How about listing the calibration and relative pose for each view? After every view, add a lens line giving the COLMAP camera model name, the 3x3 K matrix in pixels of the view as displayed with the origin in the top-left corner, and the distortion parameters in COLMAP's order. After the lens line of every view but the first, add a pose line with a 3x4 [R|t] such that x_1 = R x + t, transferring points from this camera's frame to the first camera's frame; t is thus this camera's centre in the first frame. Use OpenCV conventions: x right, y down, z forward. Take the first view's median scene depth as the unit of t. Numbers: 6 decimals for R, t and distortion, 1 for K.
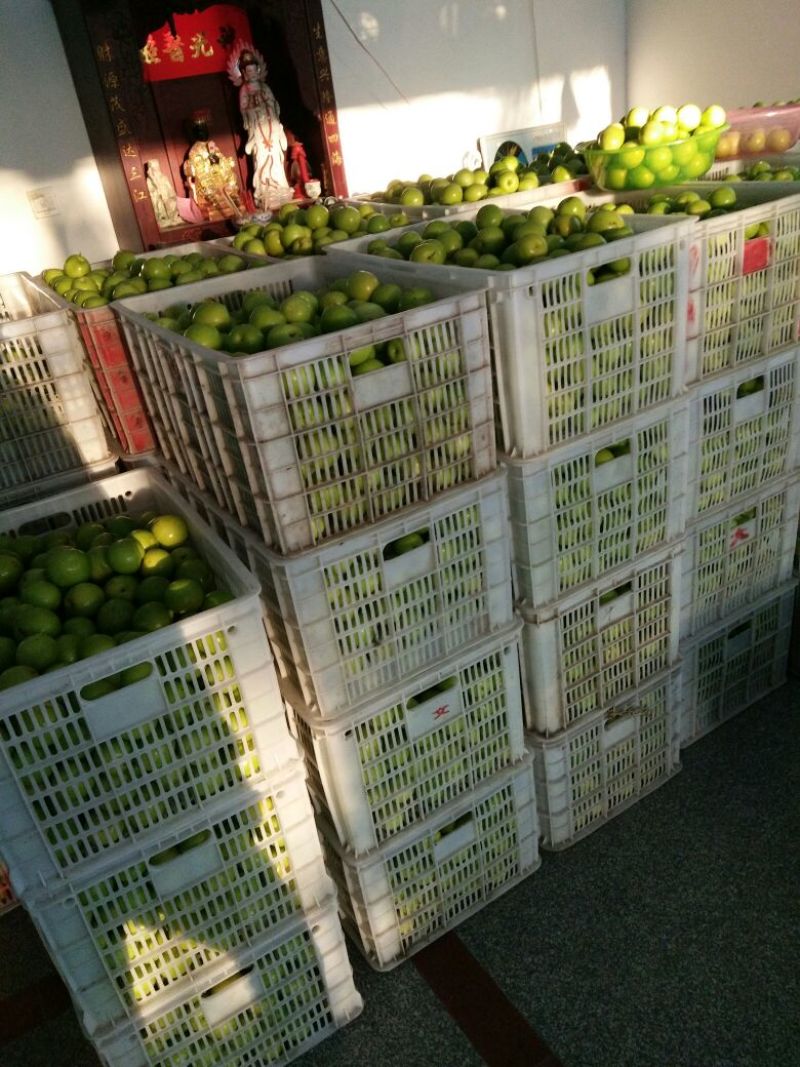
lens RADIAL K [[809.7, 0, 428.7], [0, 809.7, 514.2], [0, 0, 1]] dist [0.096464, -0.121027]
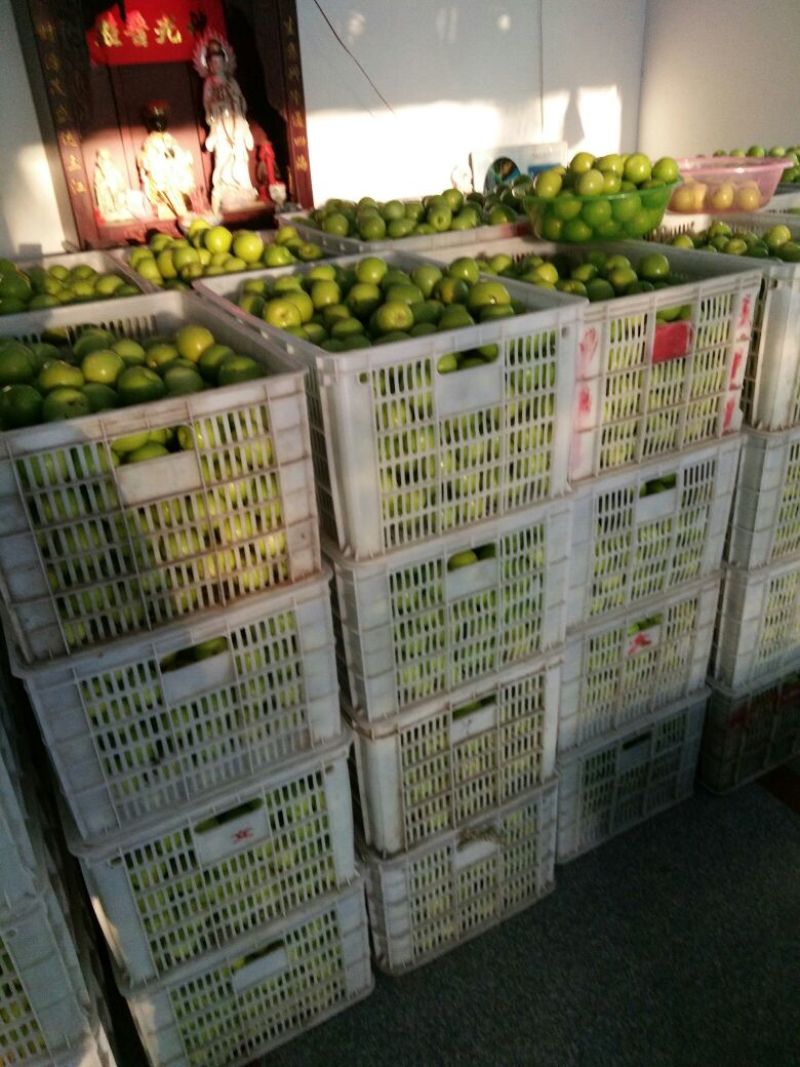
lens RADIAL K [[827.3, 0, 400.0], [0, 827.3, 533.5], [0, 0, 1]] dist [0.090893, -0.114444]
pose [[0.994757, 0.099783, -0.022410, 0.148043], [-0.099417, 0.994902, 0.016917, -0.095882], [0.023984, -0.014600, 0.999606, 0.095749]]
